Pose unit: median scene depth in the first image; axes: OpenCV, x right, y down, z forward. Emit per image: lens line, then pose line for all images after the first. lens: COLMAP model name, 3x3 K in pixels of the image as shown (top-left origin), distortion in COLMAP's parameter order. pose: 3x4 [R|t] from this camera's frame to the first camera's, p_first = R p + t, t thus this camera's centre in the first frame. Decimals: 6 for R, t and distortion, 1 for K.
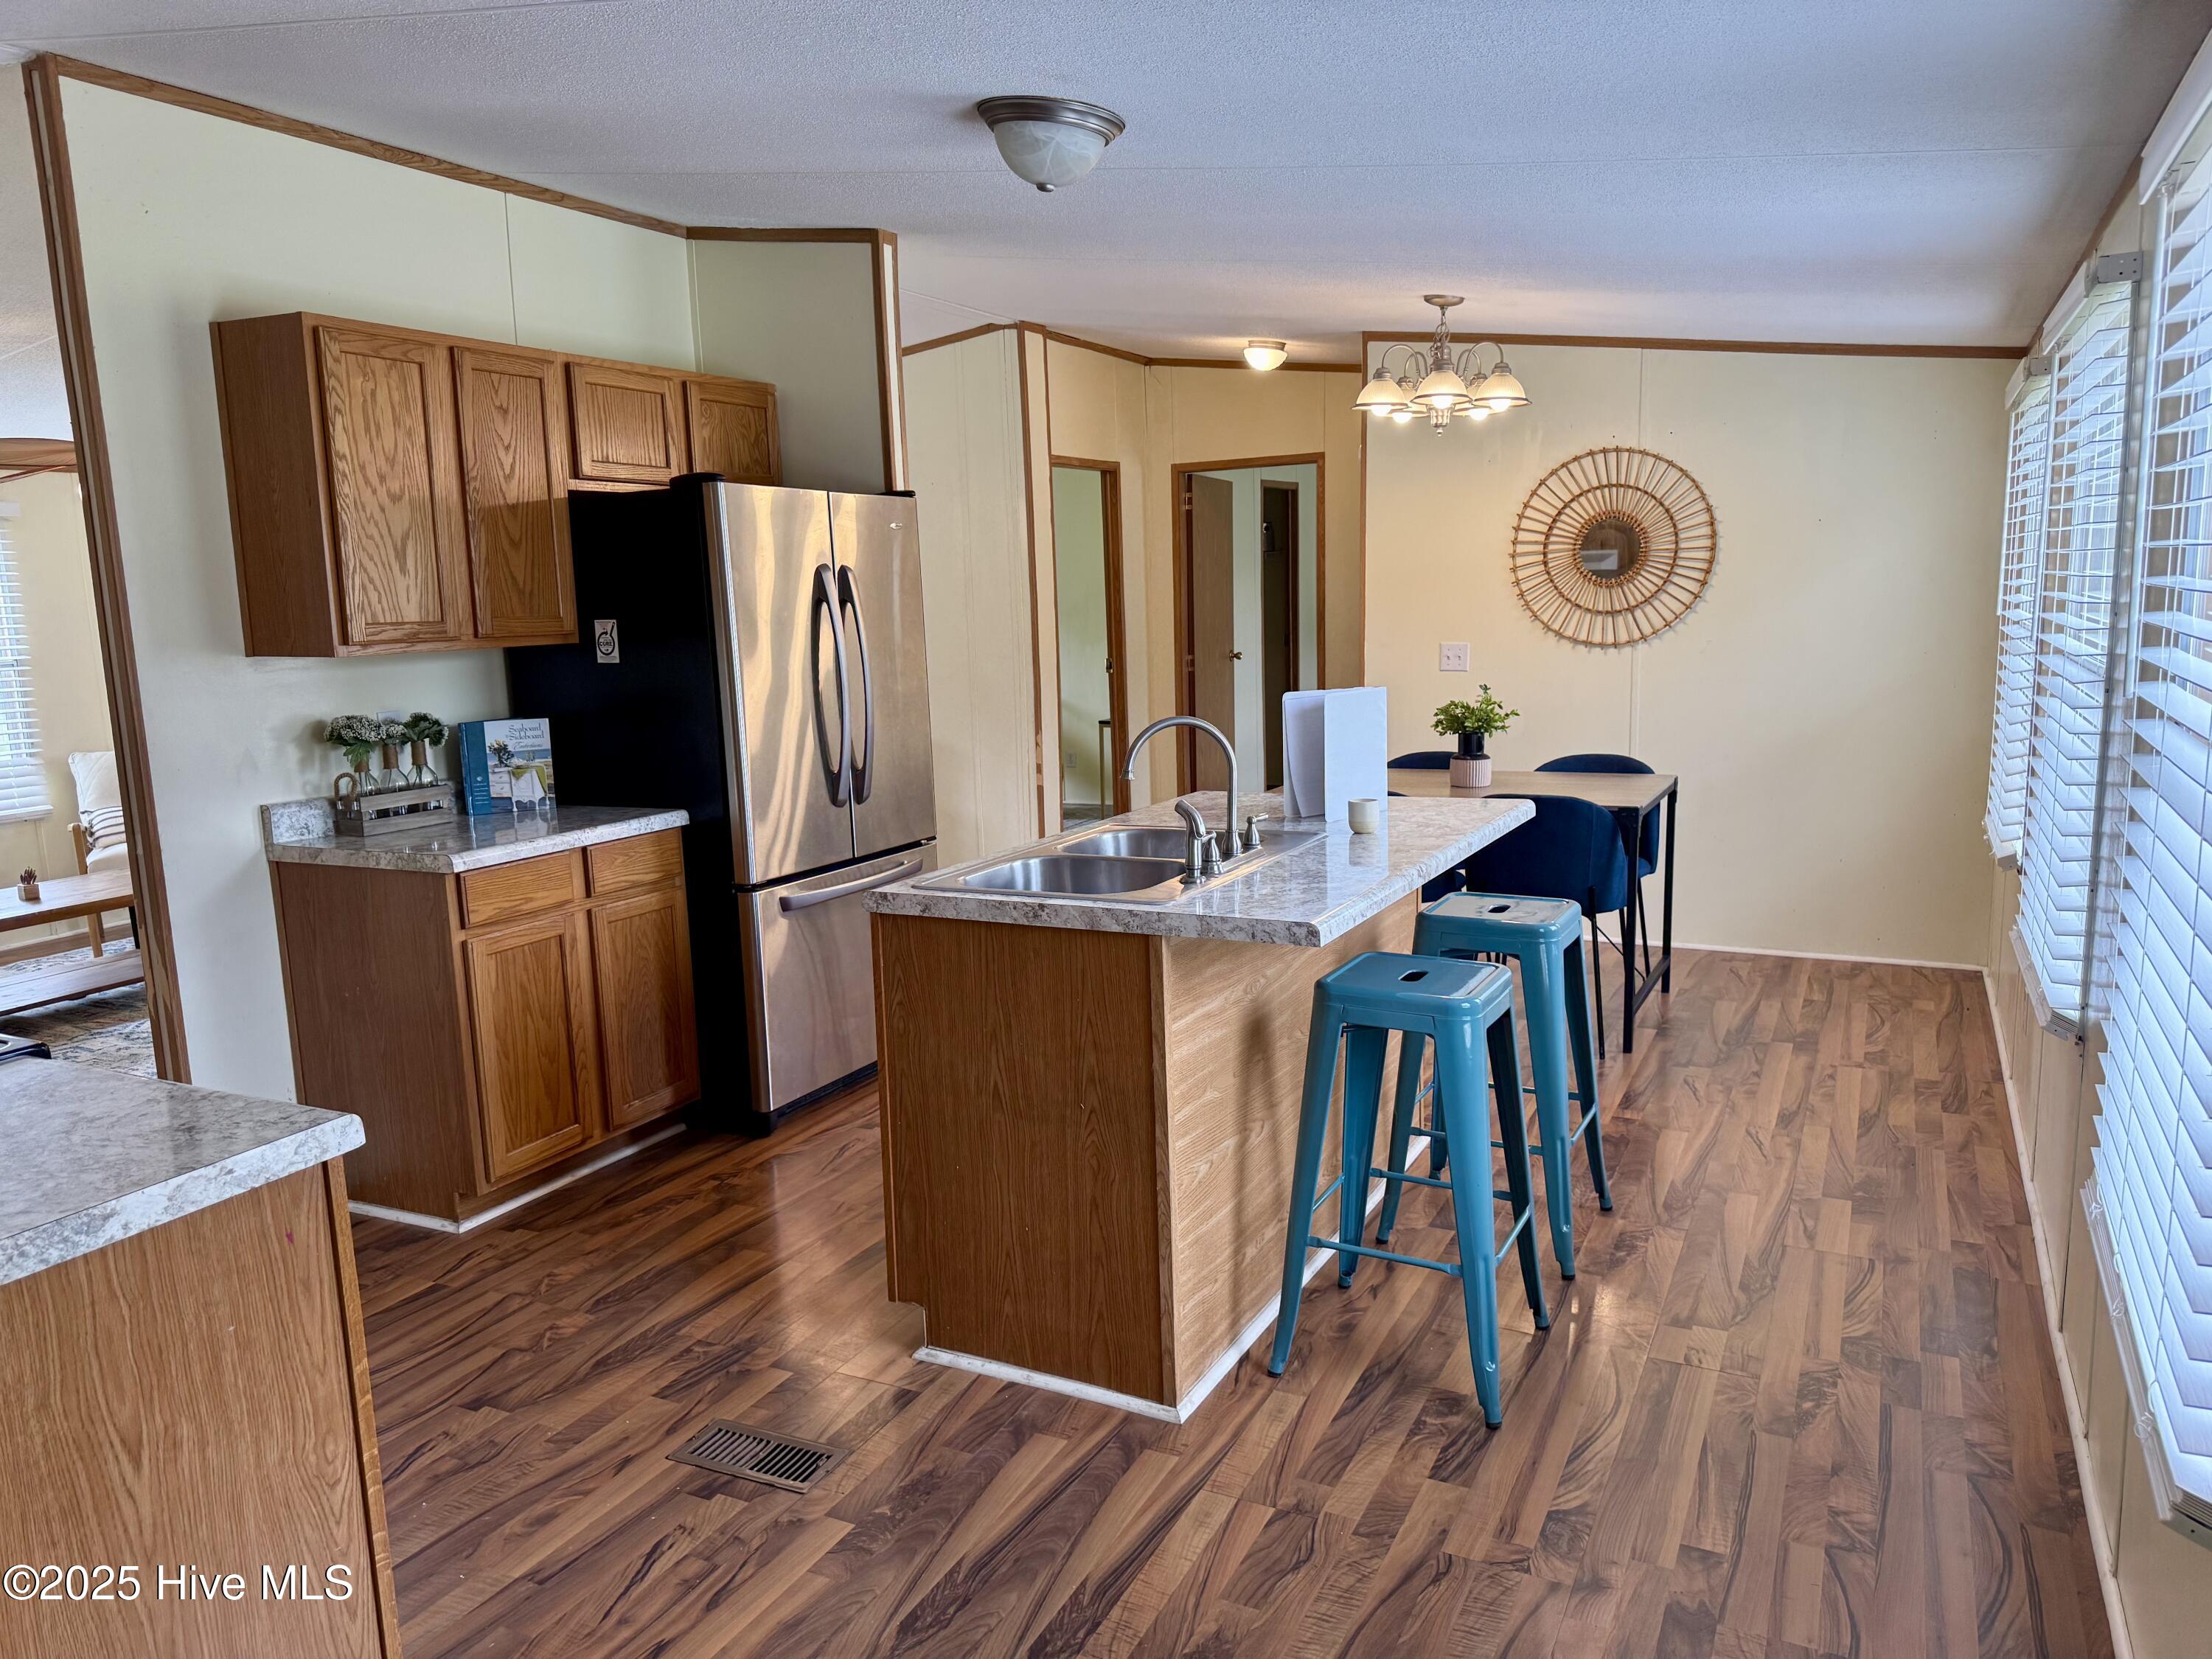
lens RADIAL K [[1575.6, 0, 1087.9], [0, 1575.6, 842.6], [0, 0, 1]] dist [-0.013357, -0.003427]
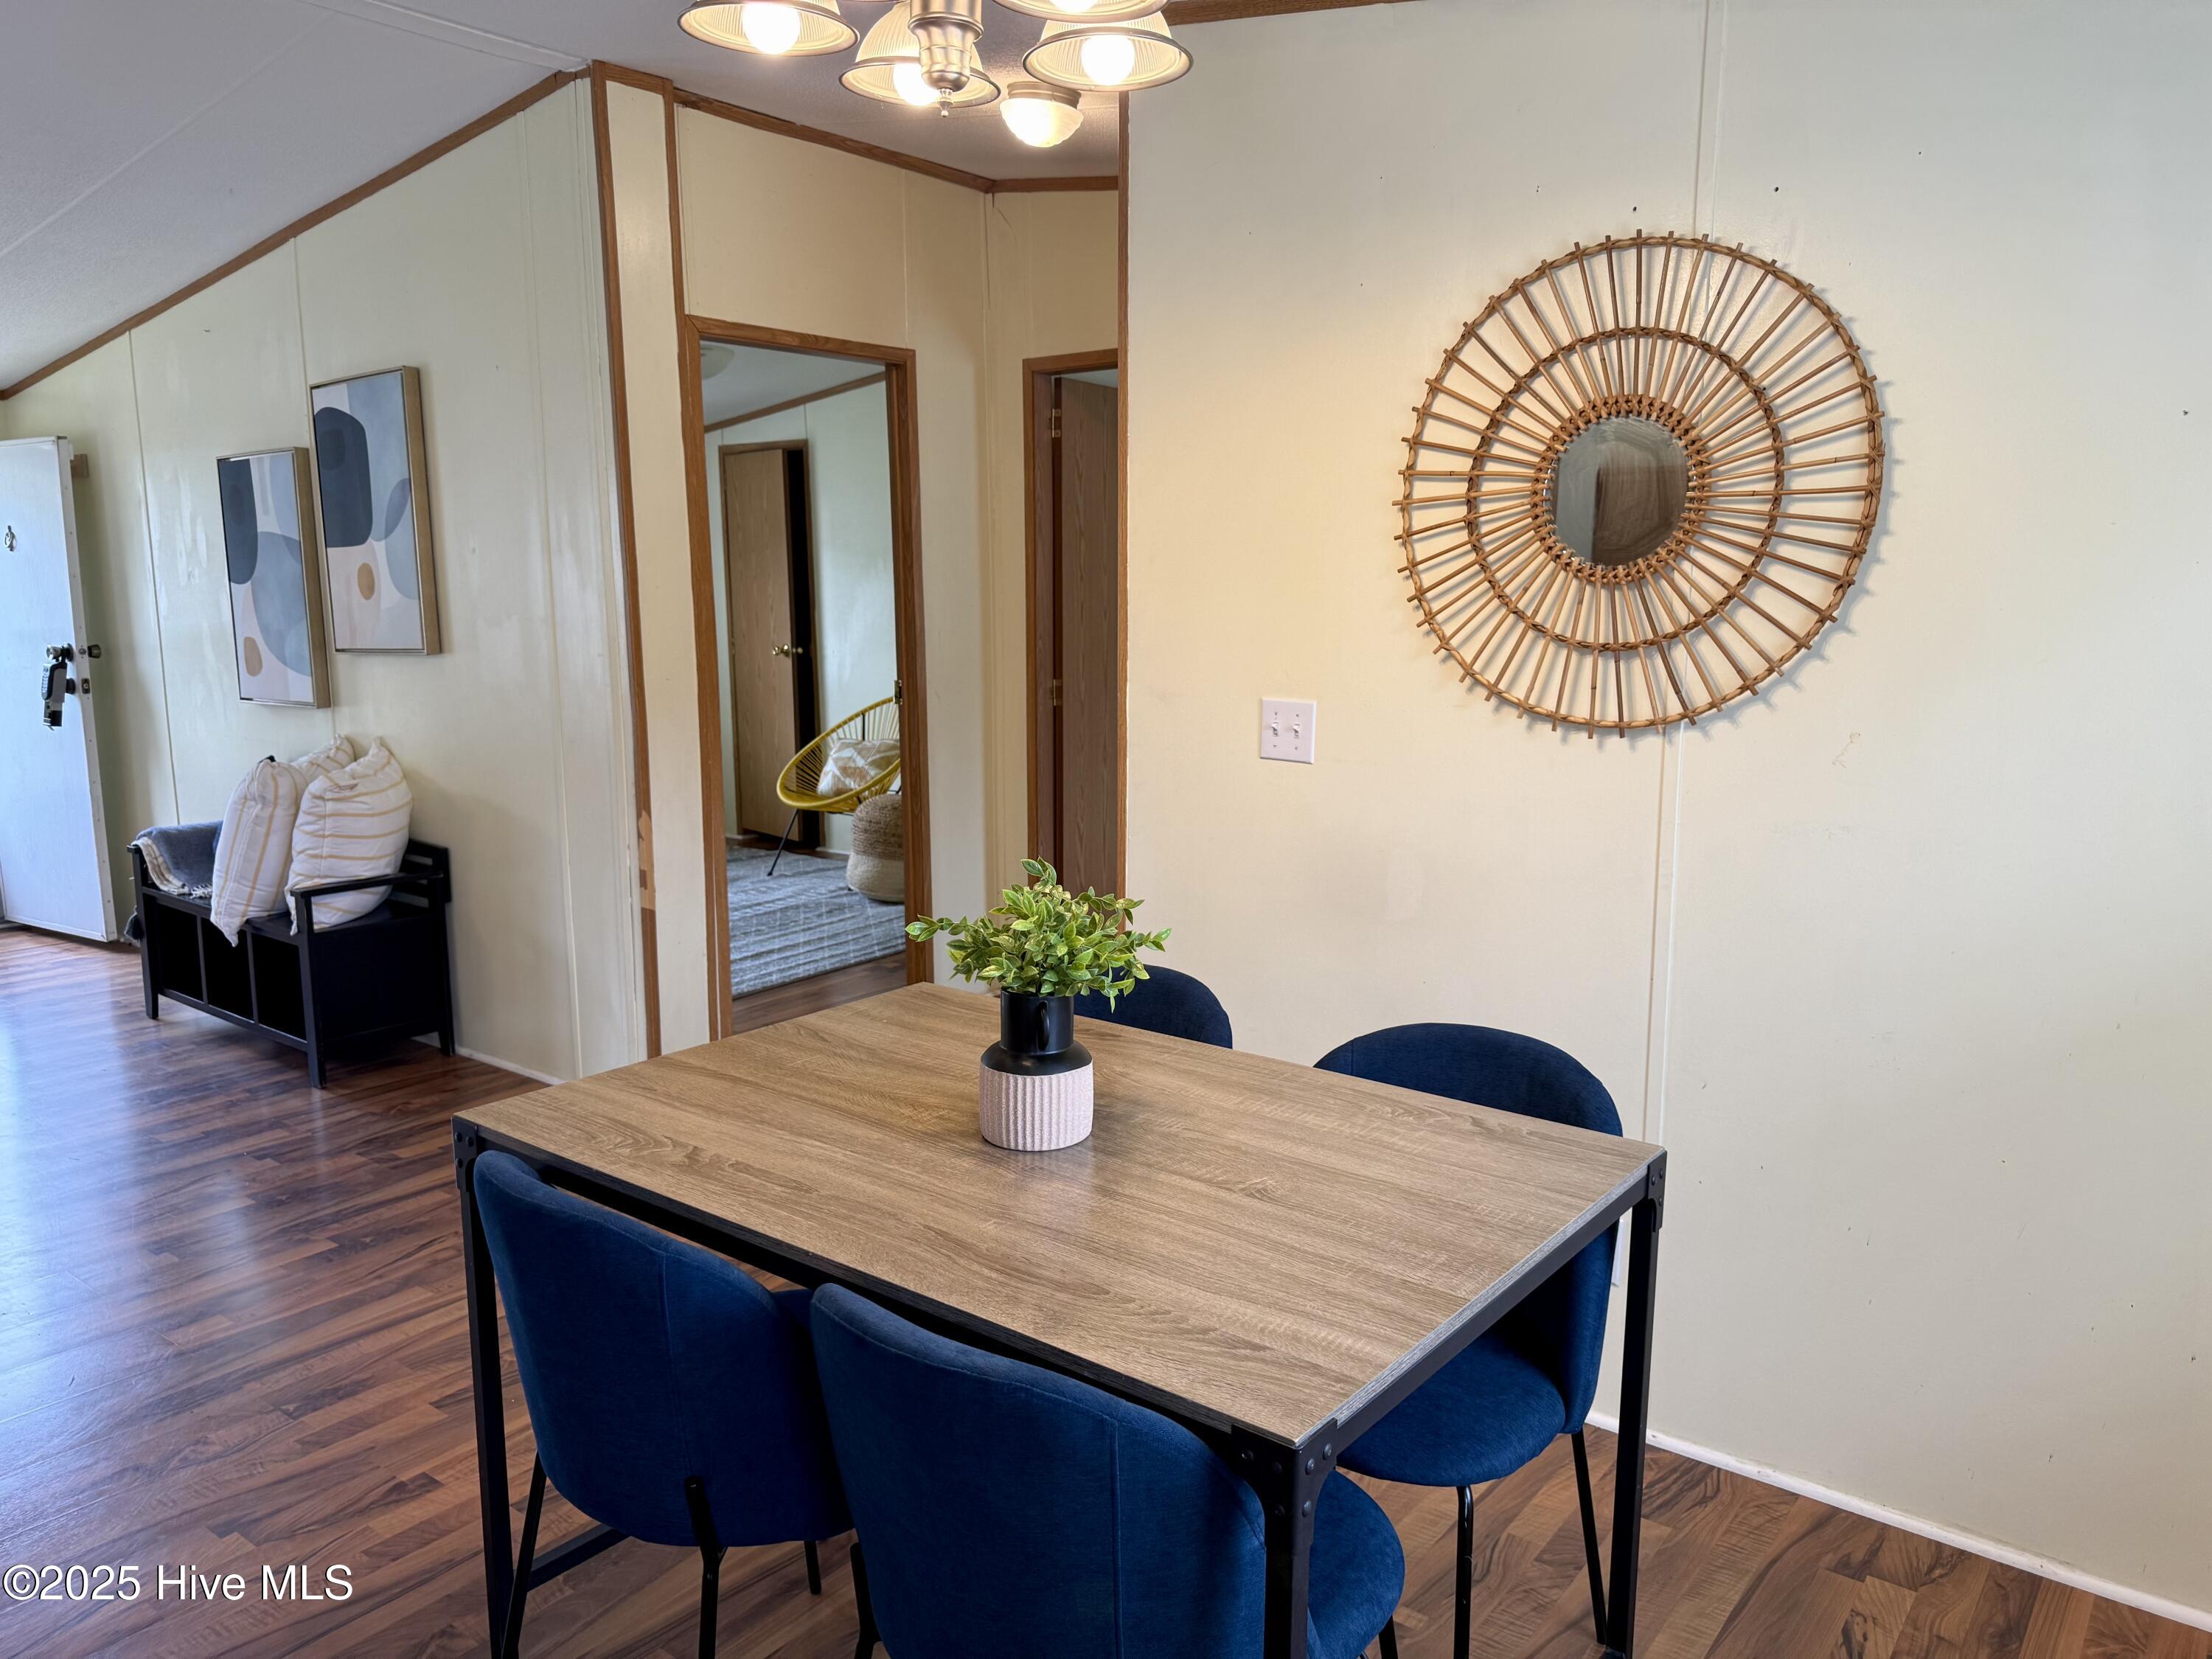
lens RADIAL K [[1575.6, 0, 1127.1], [0, 1575.6, 817.6], [0, 0, 1]] dist [-0.013357, -0.003427]
pose [[0.983748, 0.057528, -0.170090, 0.280814], [-0.058413, 0.998293, -0.000195, -0.095501], [0.169788, 0.010127, 0.985429, 0.579840]]
